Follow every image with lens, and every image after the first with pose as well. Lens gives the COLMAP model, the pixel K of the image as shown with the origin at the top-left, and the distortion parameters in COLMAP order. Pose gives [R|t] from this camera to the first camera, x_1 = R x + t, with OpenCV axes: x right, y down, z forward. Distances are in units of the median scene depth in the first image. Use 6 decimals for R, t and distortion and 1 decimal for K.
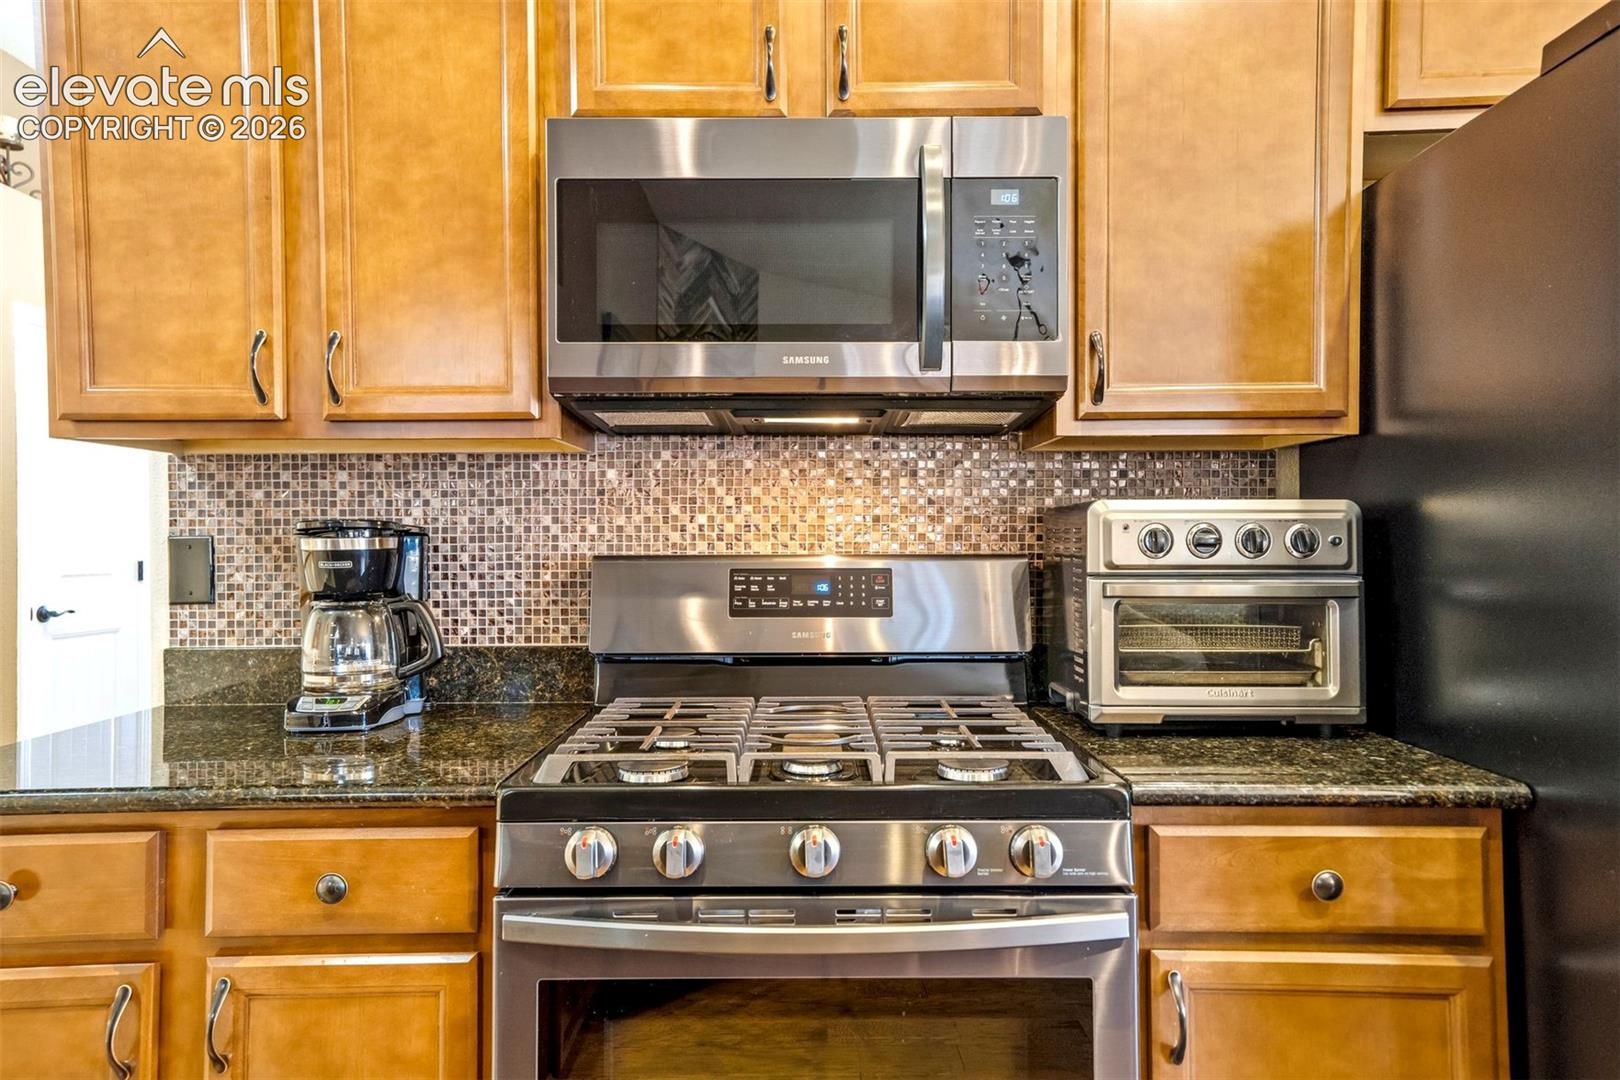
lens RADIAL K [[1030.3, 0, 816.3], [0, 1030.3, 538.6], [0, 0, 1]] dist [0.028862, 0.001048]
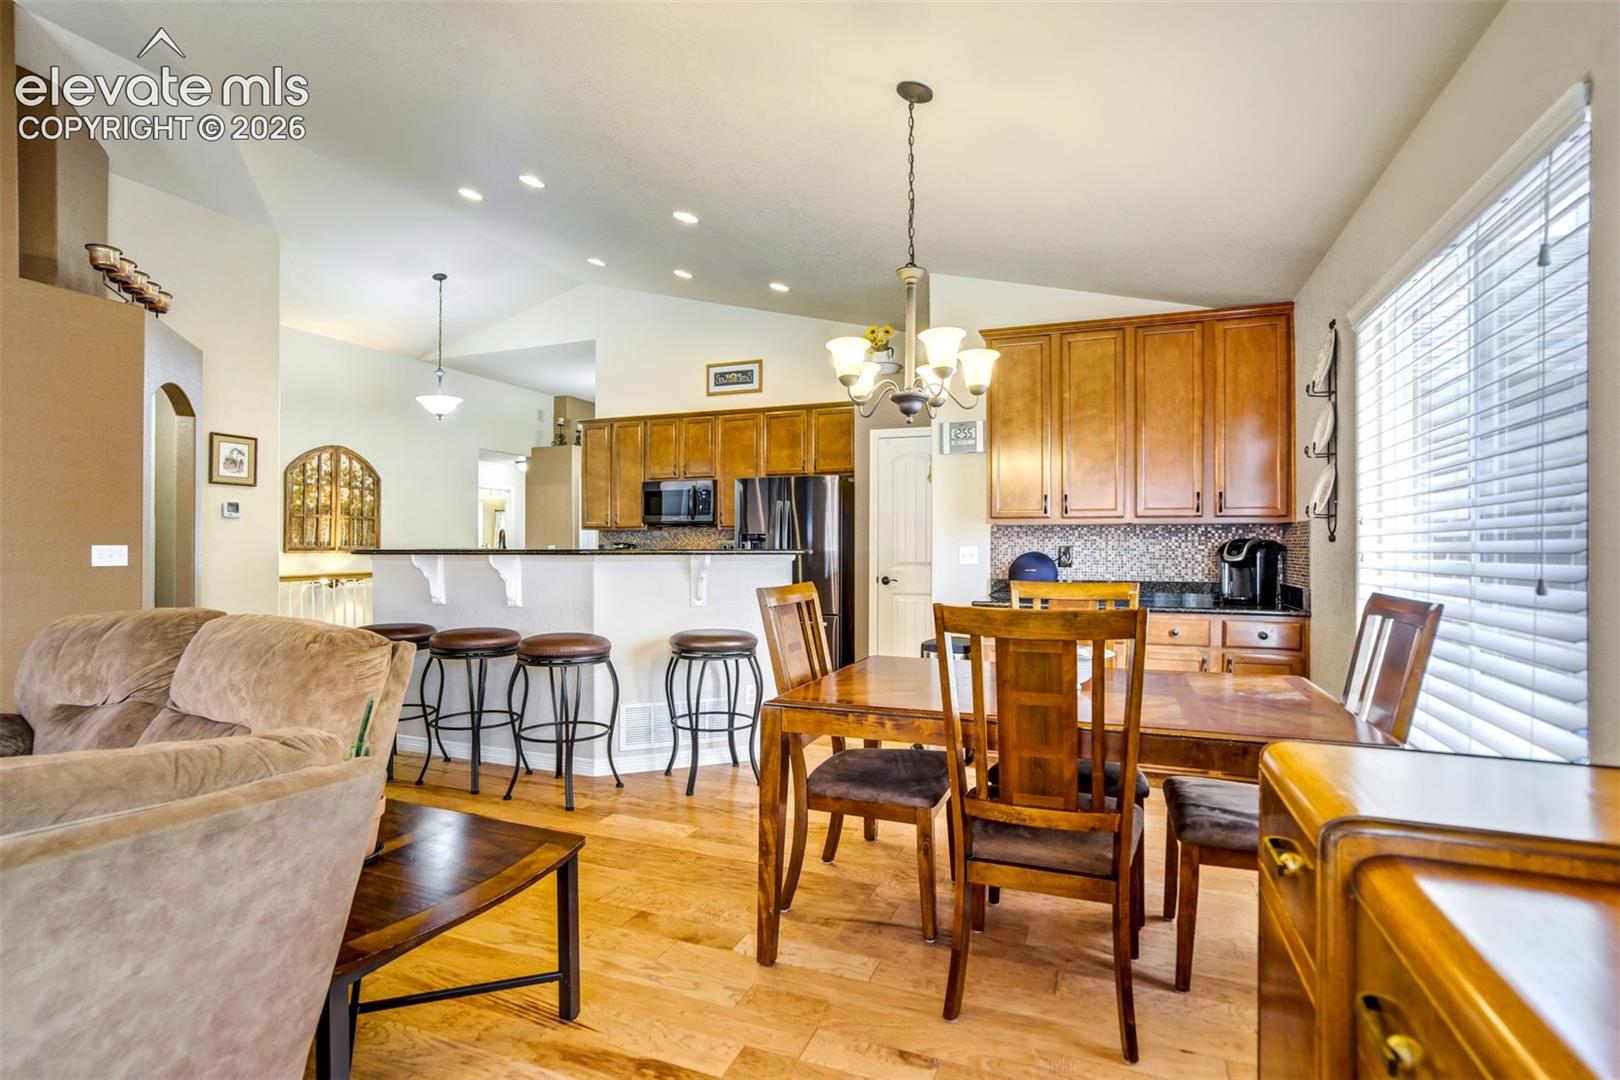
lens RADIAL K [[760.1, 0, 817.3], [0, 760.1, 546.1], [0, 0, 1]] dist [-0.038880, 0.021380]
pose [[0.929407, 0.007671, -0.368976, 2.426420], [-0.007864, 0.999969, 0.000981, -0.011999], [0.368972, 0.001990, 0.929438, -2.908184]]
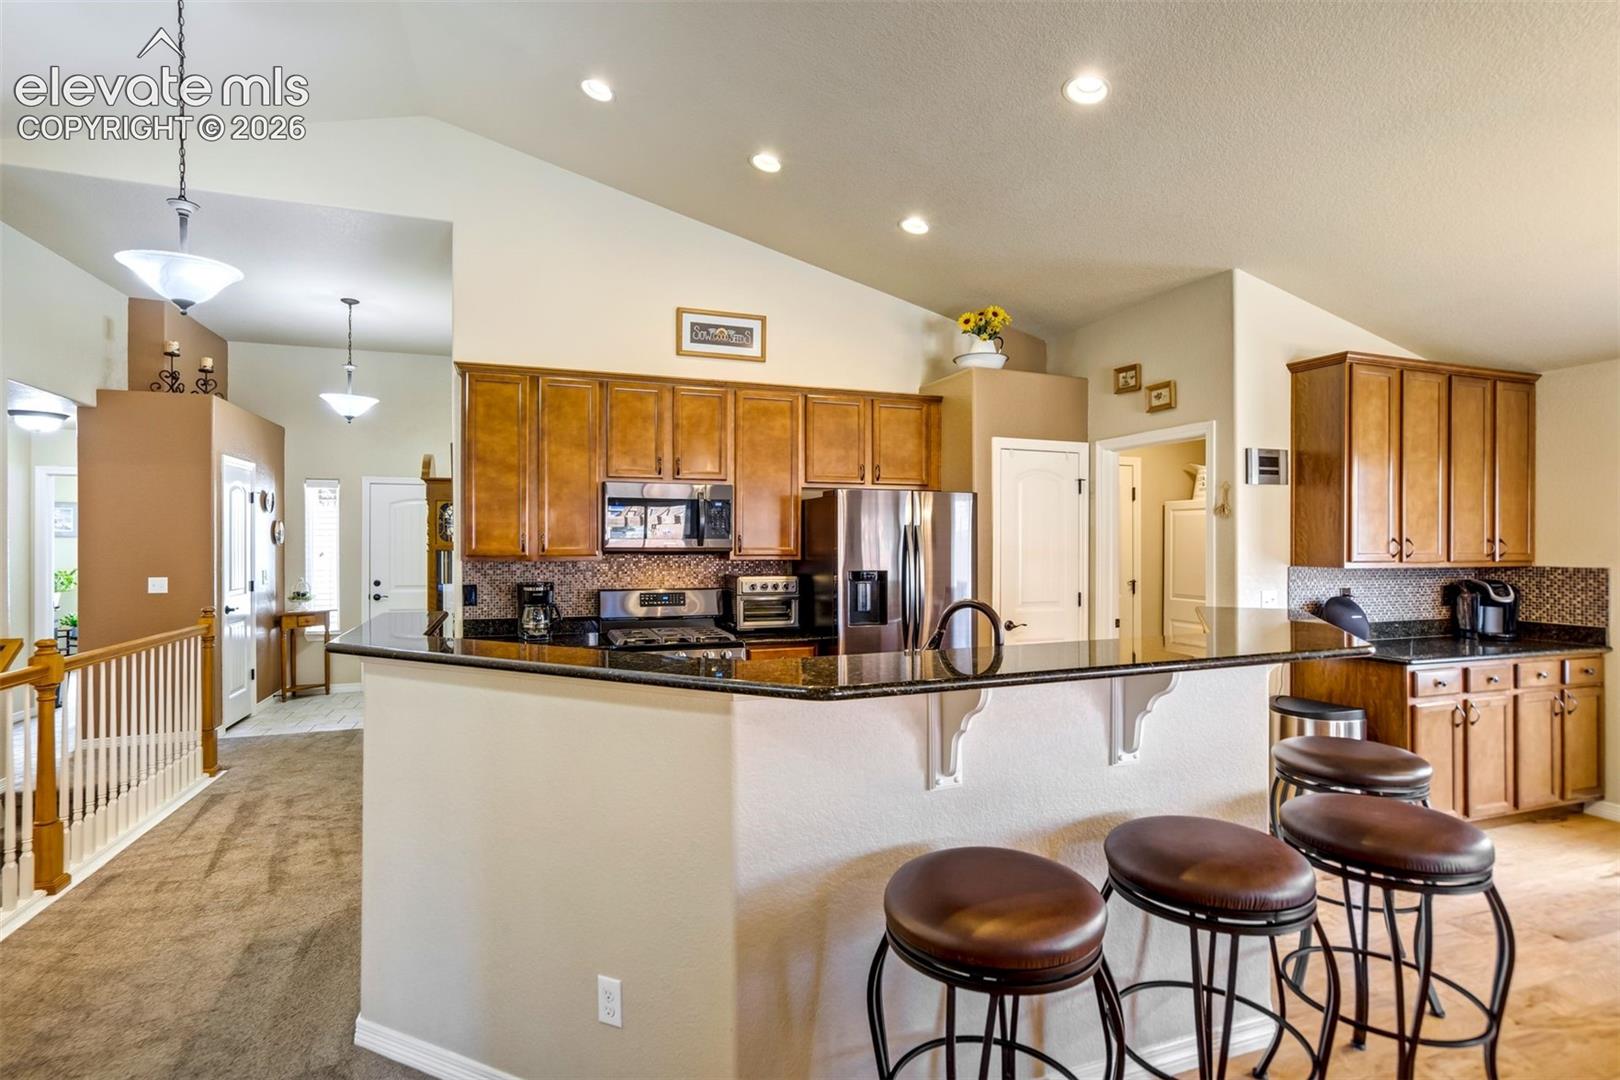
lens RADIAL K [[760.1, 0, 796.1], [0, 760.1, 539.8], [0, 0, 1]] dist [-0.038880, 0.021380]
pose [[0.949009, 0.007706, 0.315155, -0.454109], [-0.006309, 0.999965, -0.005453, -0.163865], [-0.315186, 0.003186, 0.949024, -1.878546]]
